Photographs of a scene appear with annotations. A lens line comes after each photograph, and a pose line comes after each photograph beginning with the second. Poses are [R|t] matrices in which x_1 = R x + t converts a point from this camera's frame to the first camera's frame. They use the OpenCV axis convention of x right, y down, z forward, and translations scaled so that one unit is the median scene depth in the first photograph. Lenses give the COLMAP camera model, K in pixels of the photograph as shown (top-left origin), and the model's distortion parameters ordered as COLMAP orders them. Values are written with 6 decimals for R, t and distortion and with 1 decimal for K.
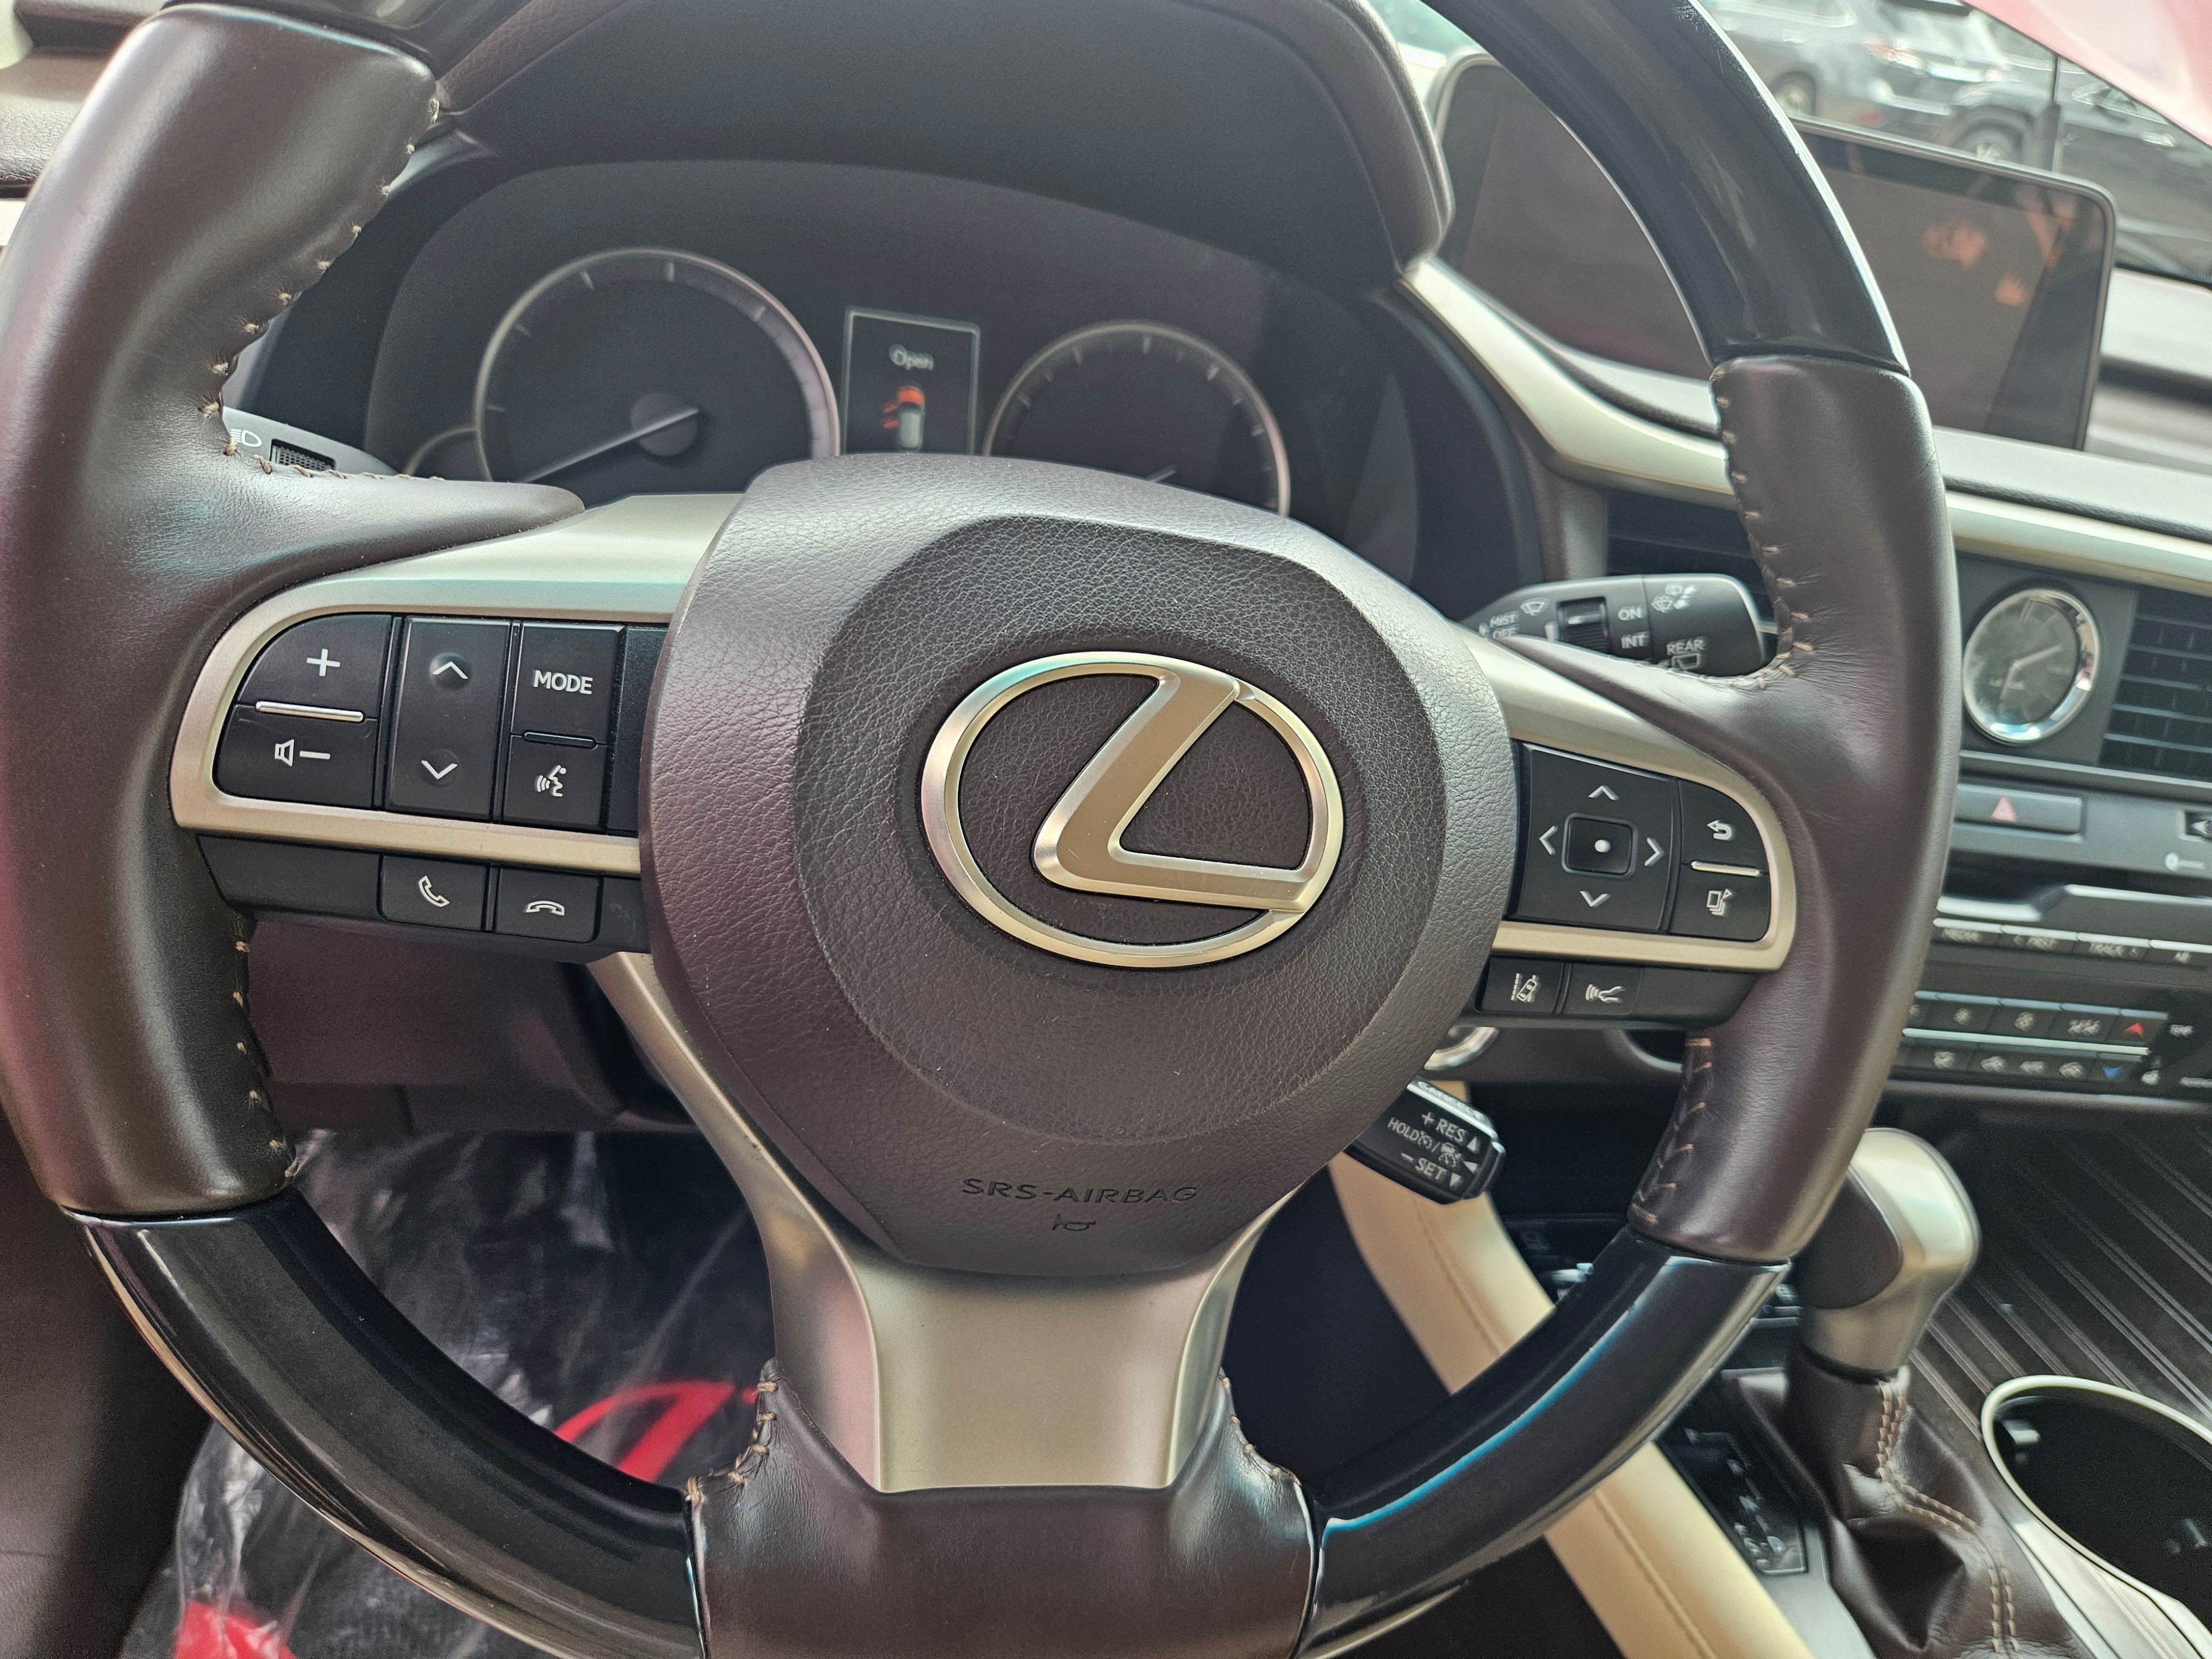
lens RADIAL K [[1537.3, 0, 1070.9], [0, 1537.3, 851.4], [0, 0, 1]] dist [0.020987, -0.025603]
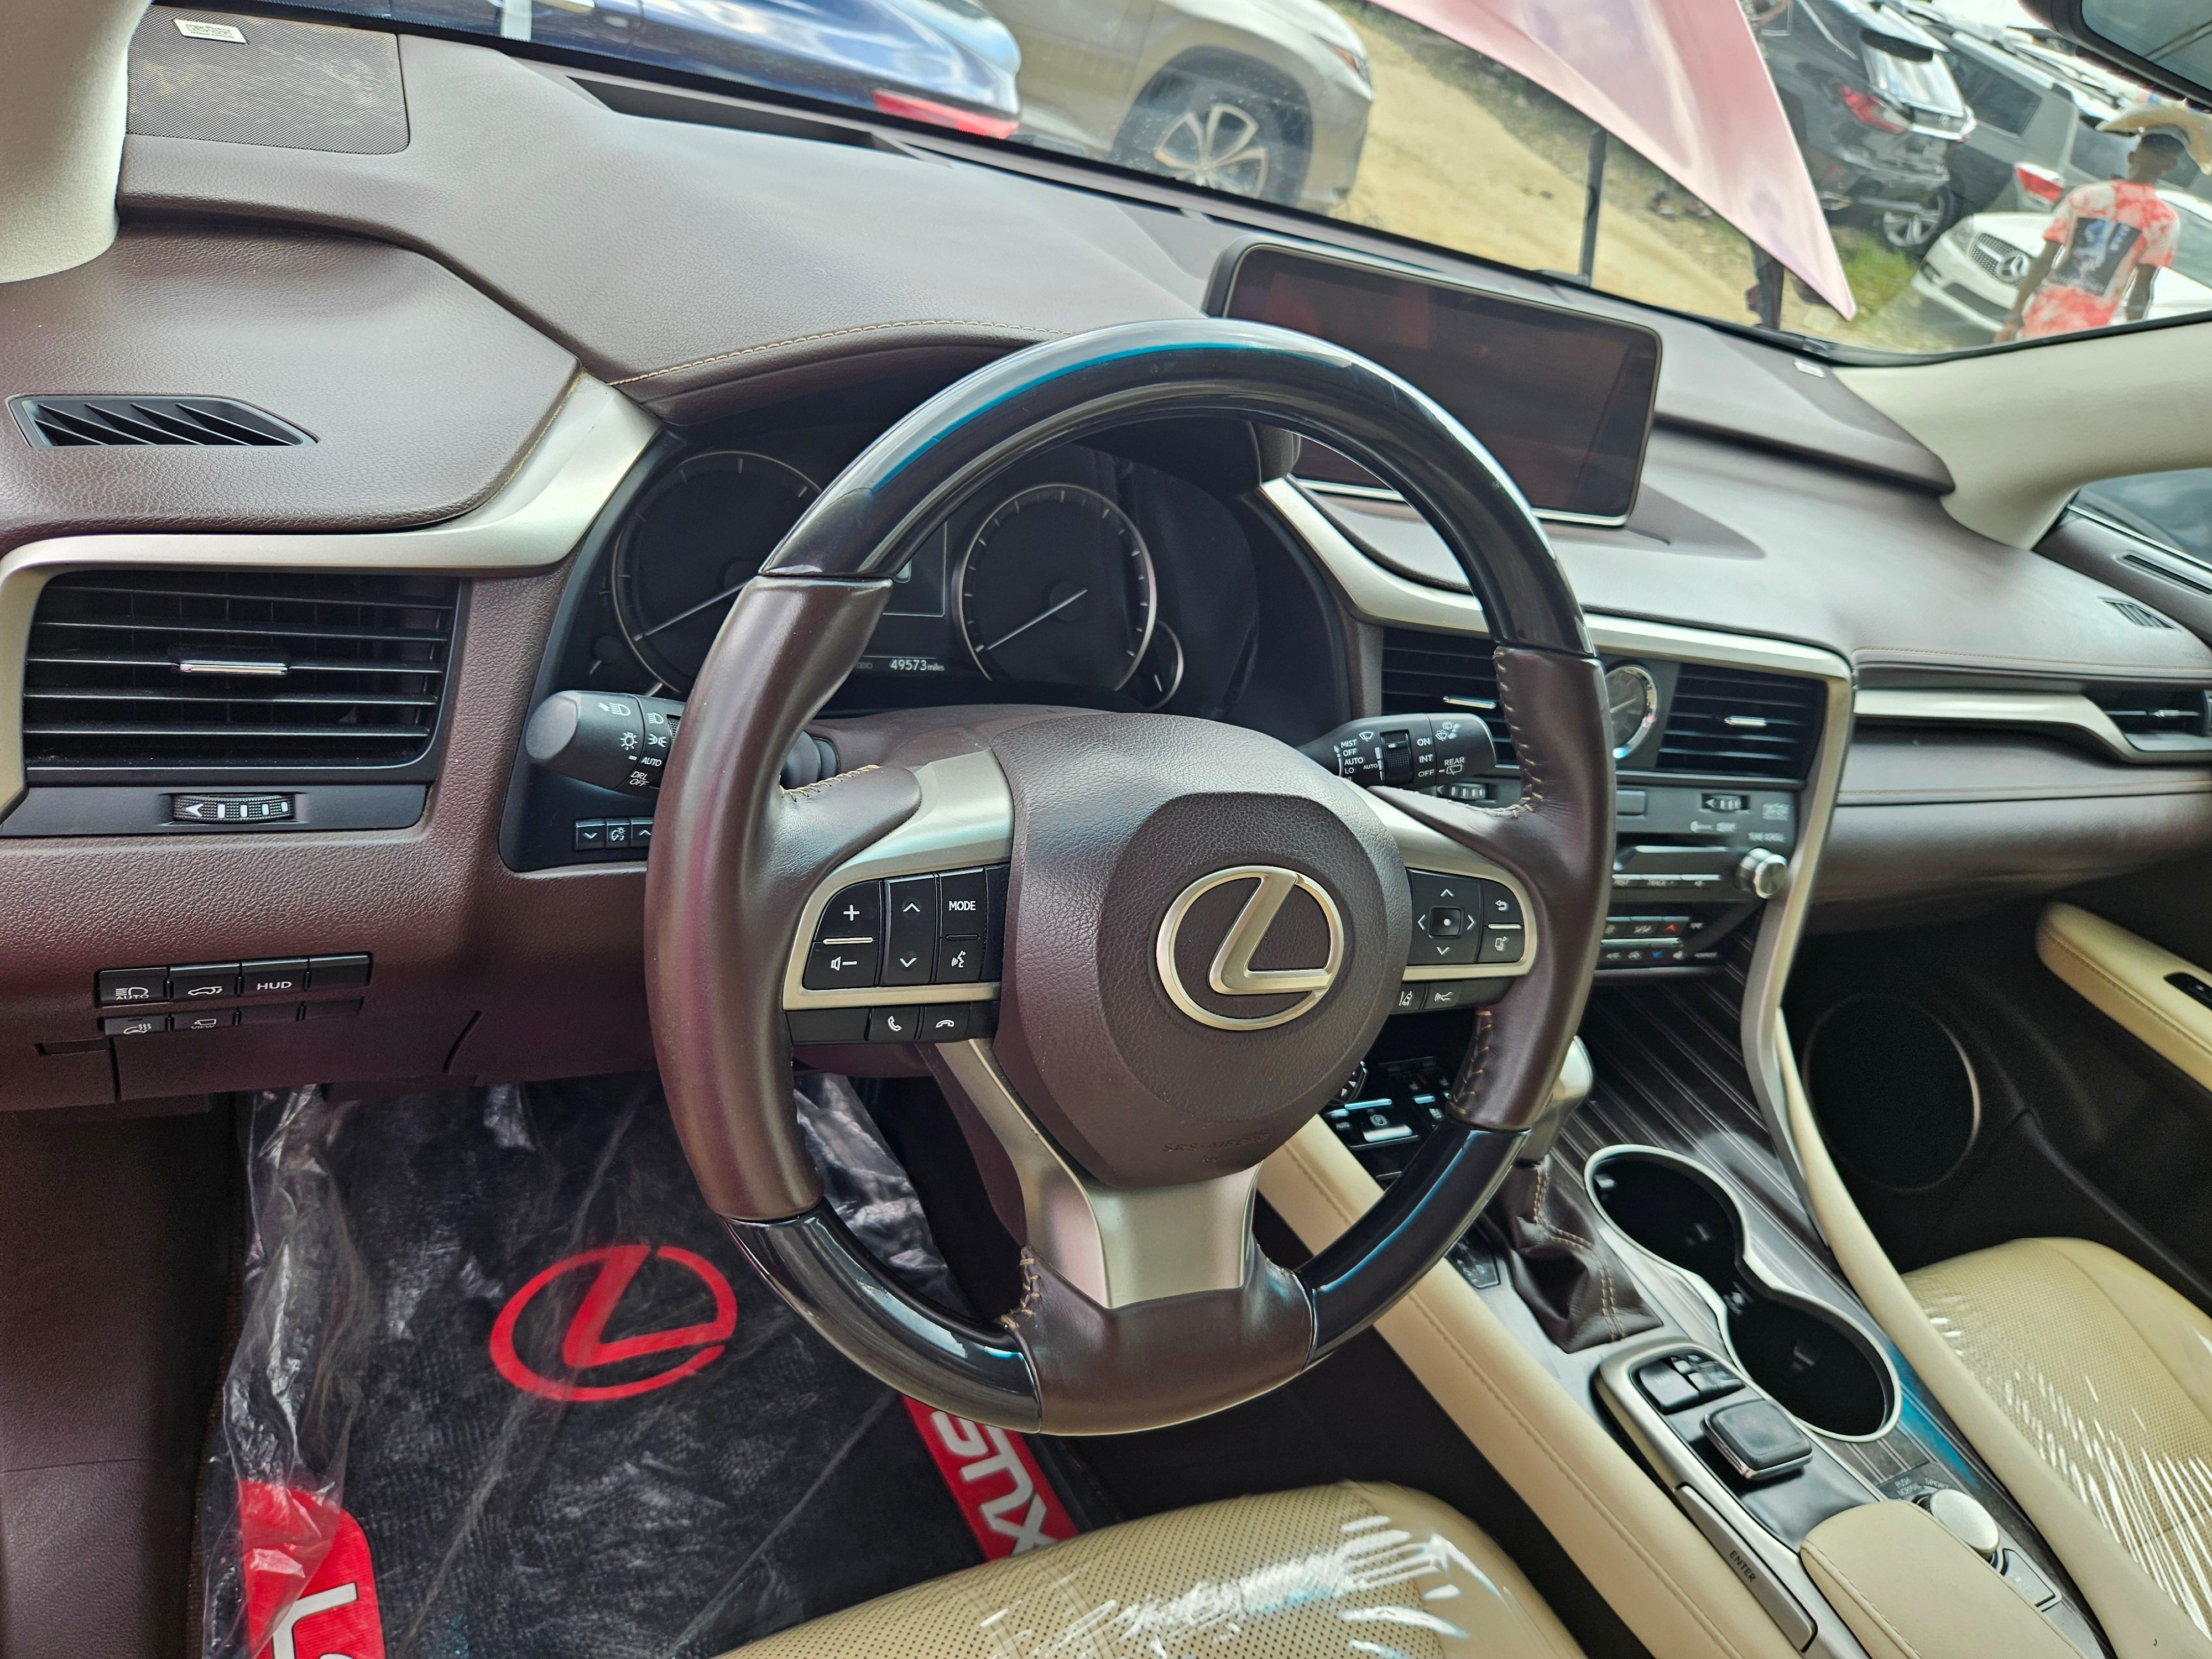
lens RADIAL K [[1485.0, 0, 1075.1], [0, 1485.0, 827.2], [0, 0, 1]] dist [0.044134, -0.037112]
pose [[0.967880, -0.052776, 0.245812, -0.315336], [0.026352, 0.993629, 0.109574, -0.196707], [-0.250029, -0.099577, 0.963104, -0.361878]]
